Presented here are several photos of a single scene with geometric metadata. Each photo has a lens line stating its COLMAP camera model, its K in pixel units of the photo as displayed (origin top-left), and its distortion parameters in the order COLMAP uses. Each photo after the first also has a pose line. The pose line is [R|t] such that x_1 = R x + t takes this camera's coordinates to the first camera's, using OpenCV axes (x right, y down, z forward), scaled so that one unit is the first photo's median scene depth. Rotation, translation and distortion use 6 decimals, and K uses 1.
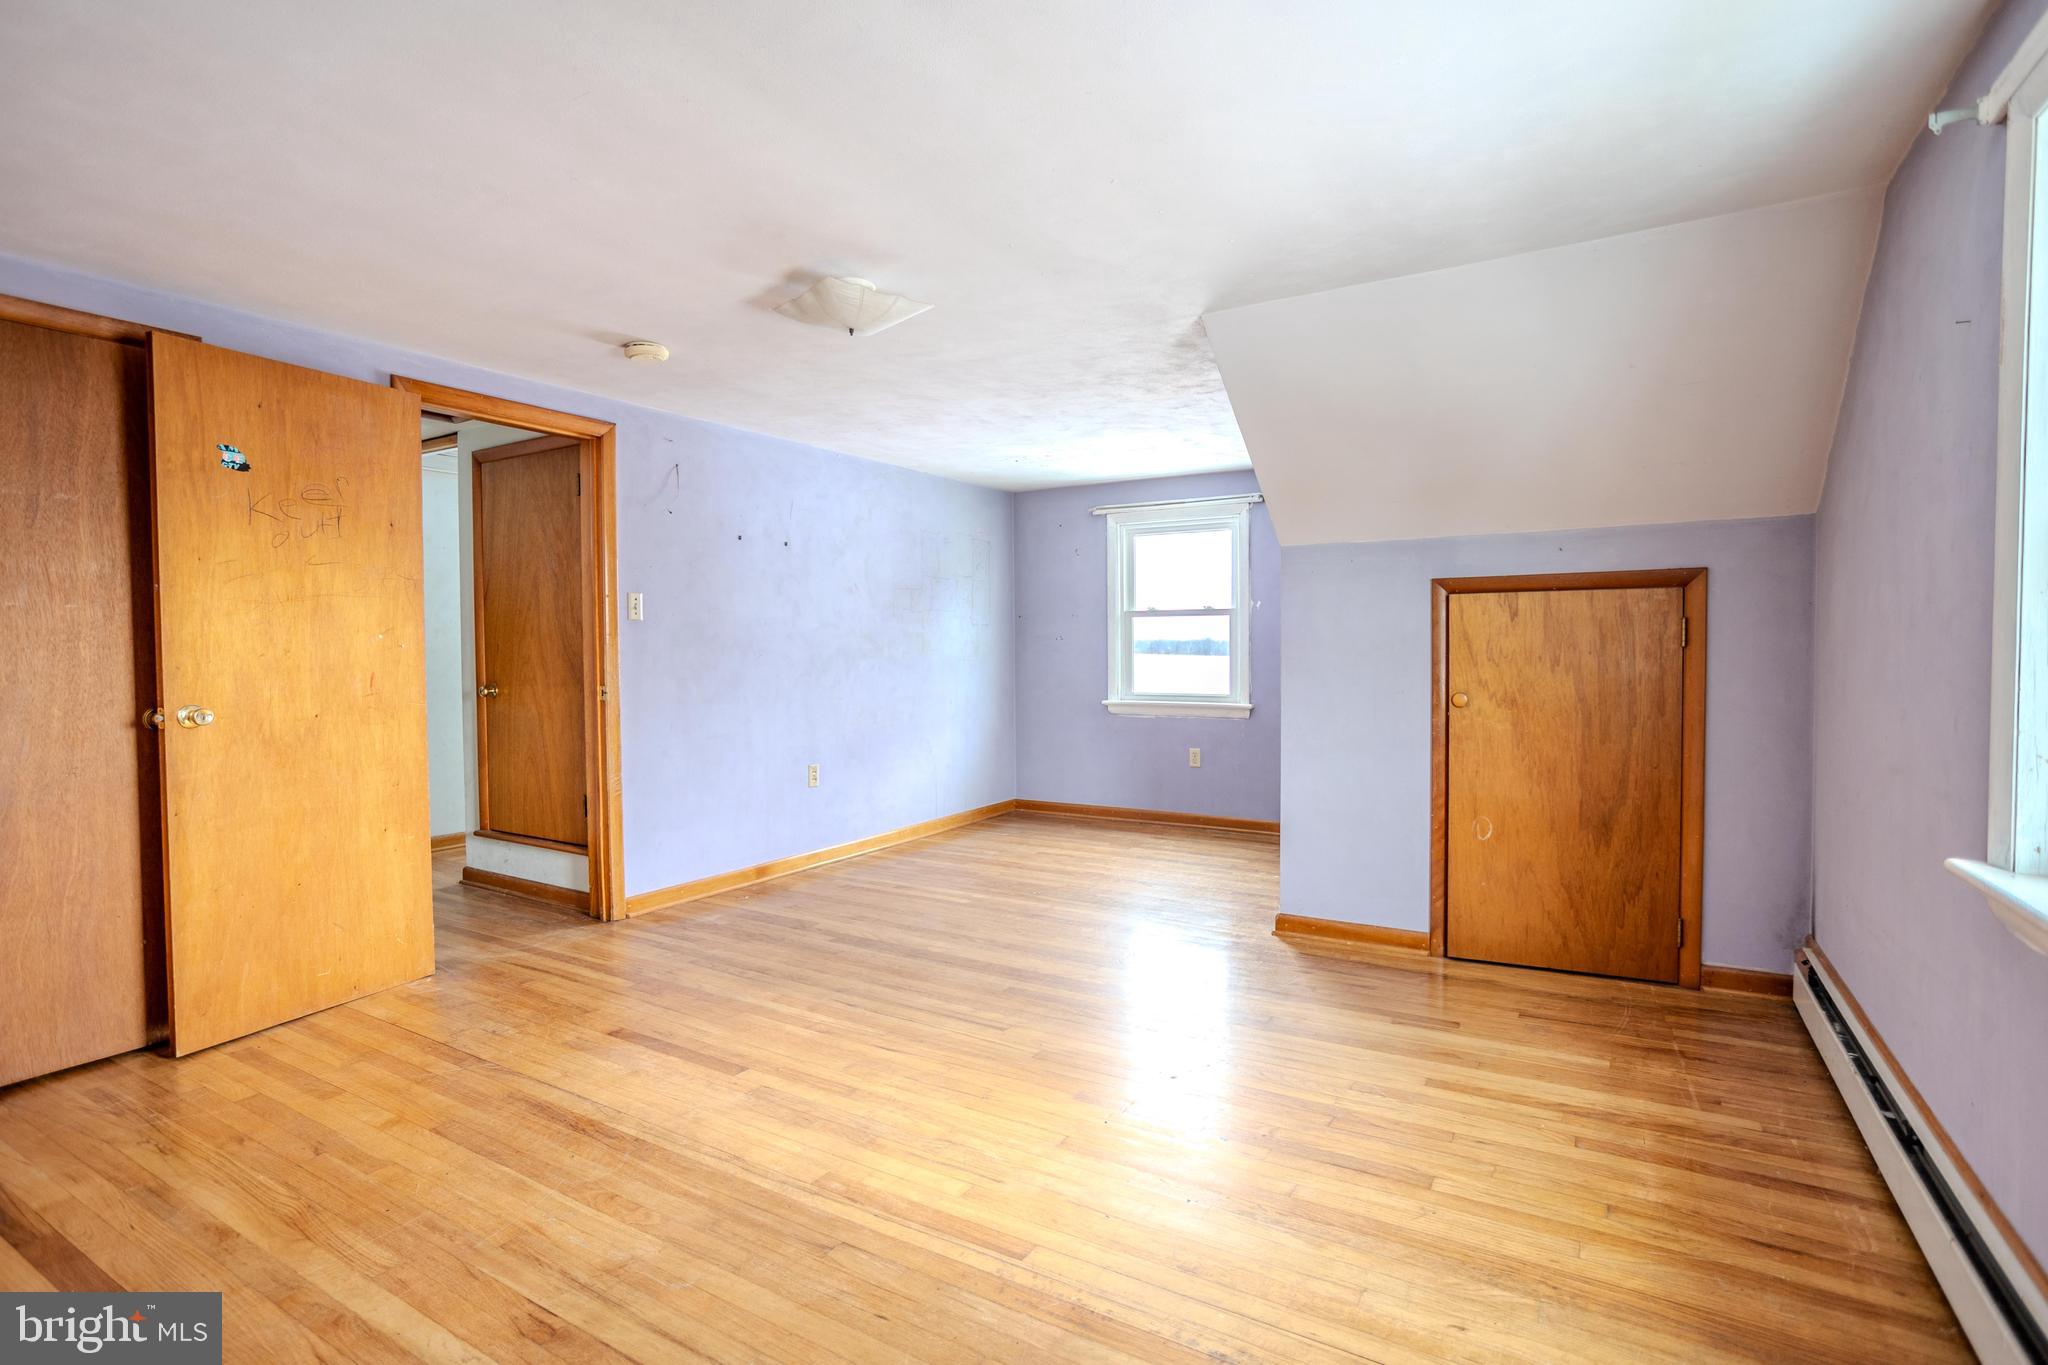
lens RADIAL K [[987.0, 0, 1052.4], [0, 987.0, 696.7], [0, 0, 1]] dist [-0.050761, 0.029290]
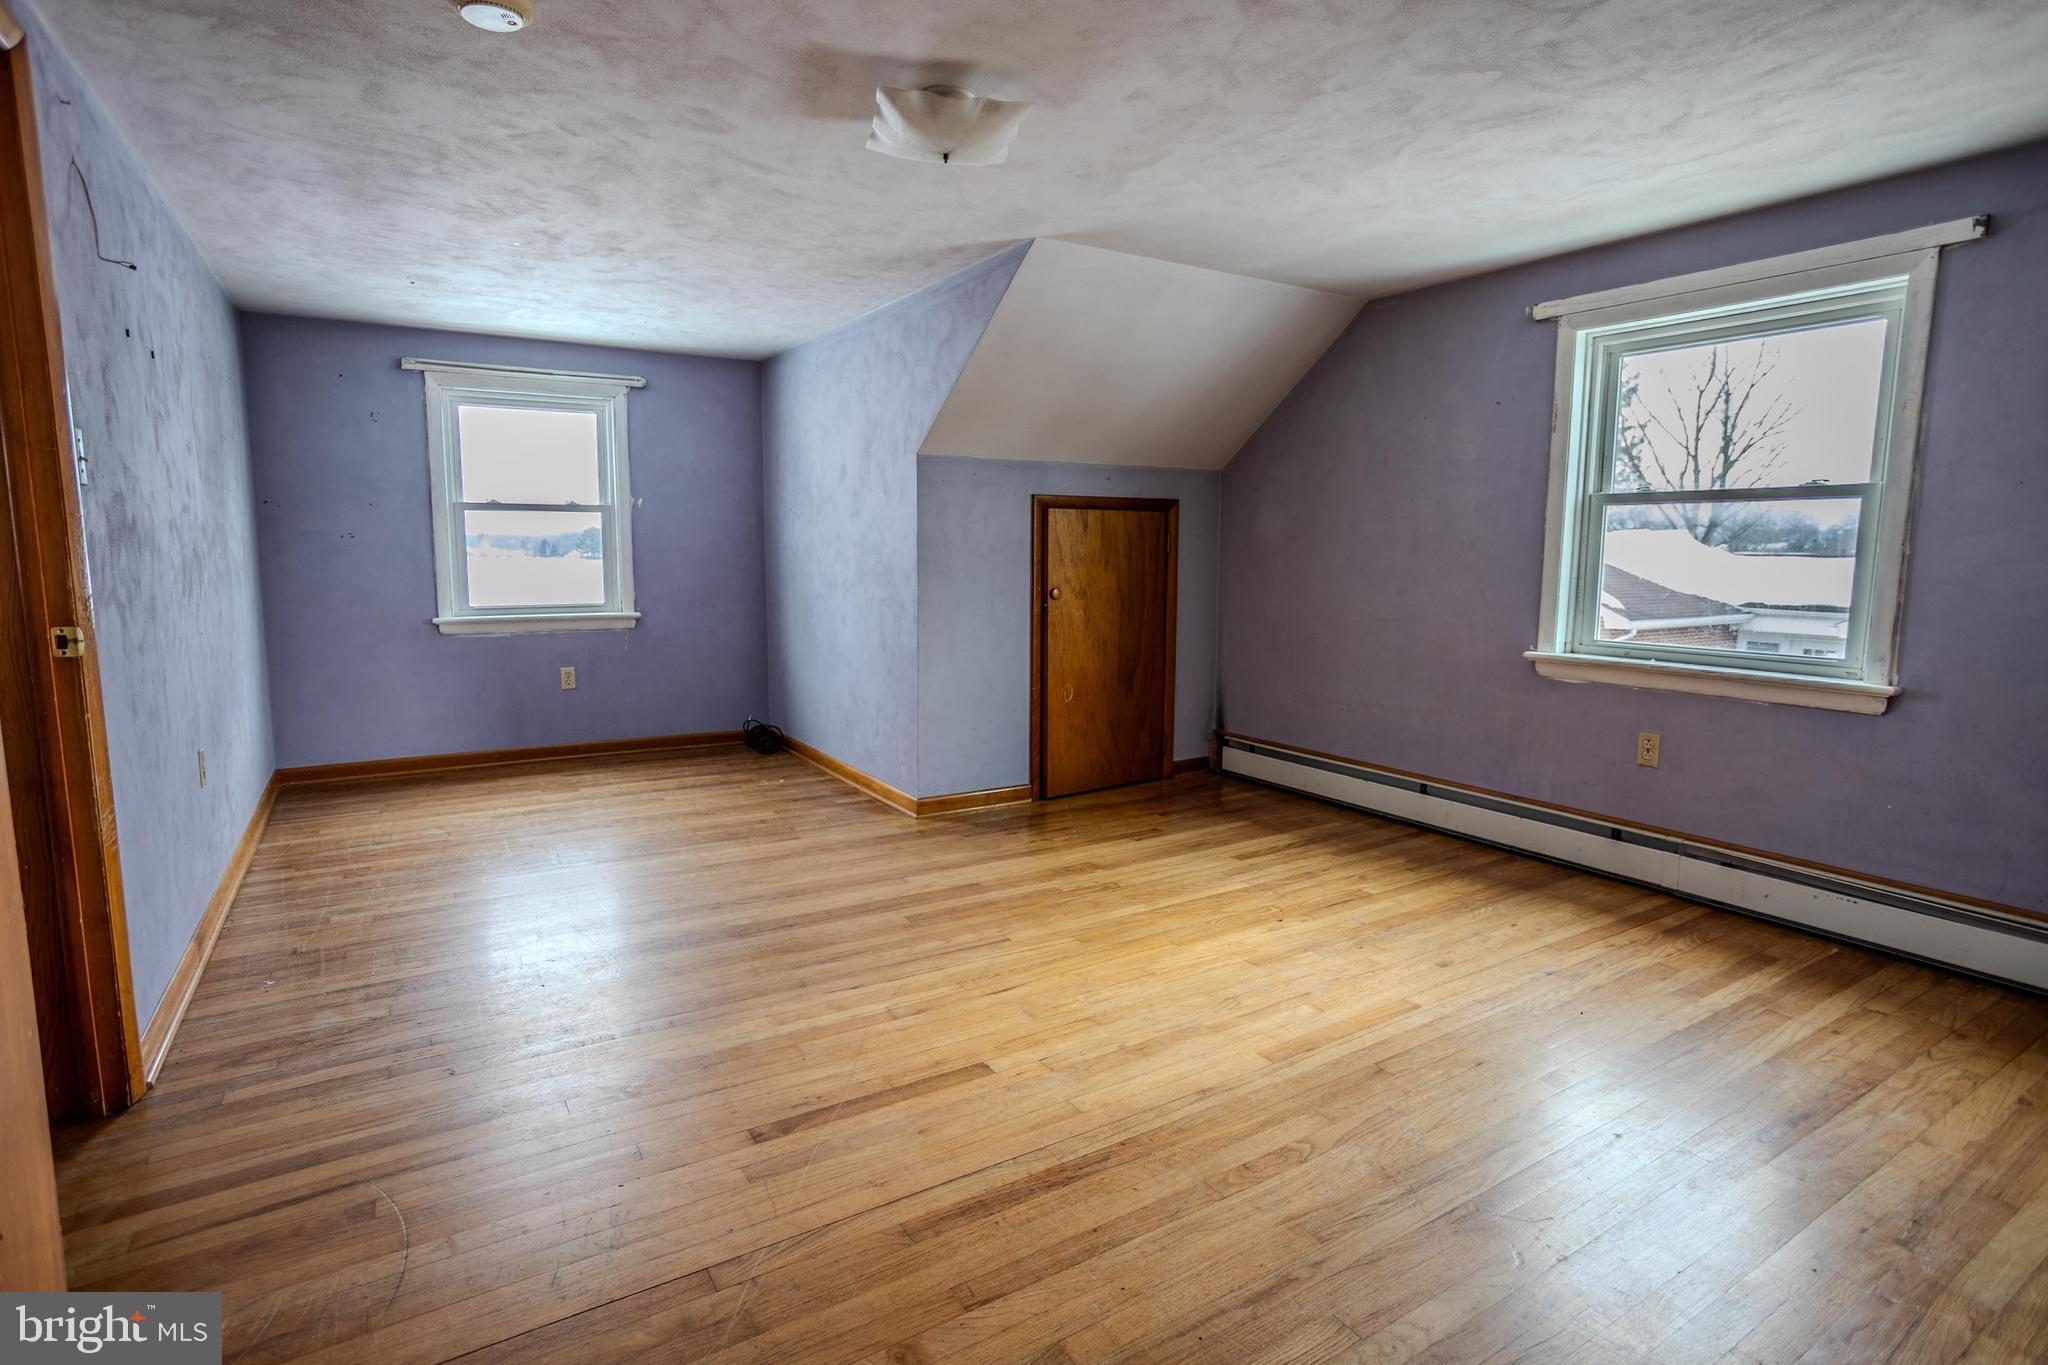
lens RADIAL K [[987.0, 0, 1011.4], [0, 987.0, 701.7], [0, 0, 1]] dist [-0.050761, 0.029290]
pose [[0.482416, -0.129145, 0.866370, -0.783247], [0.036549, 0.991178, 0.127399, -0.024619], [-0.875180, -0.029795, 0.482880, 0.463079]]
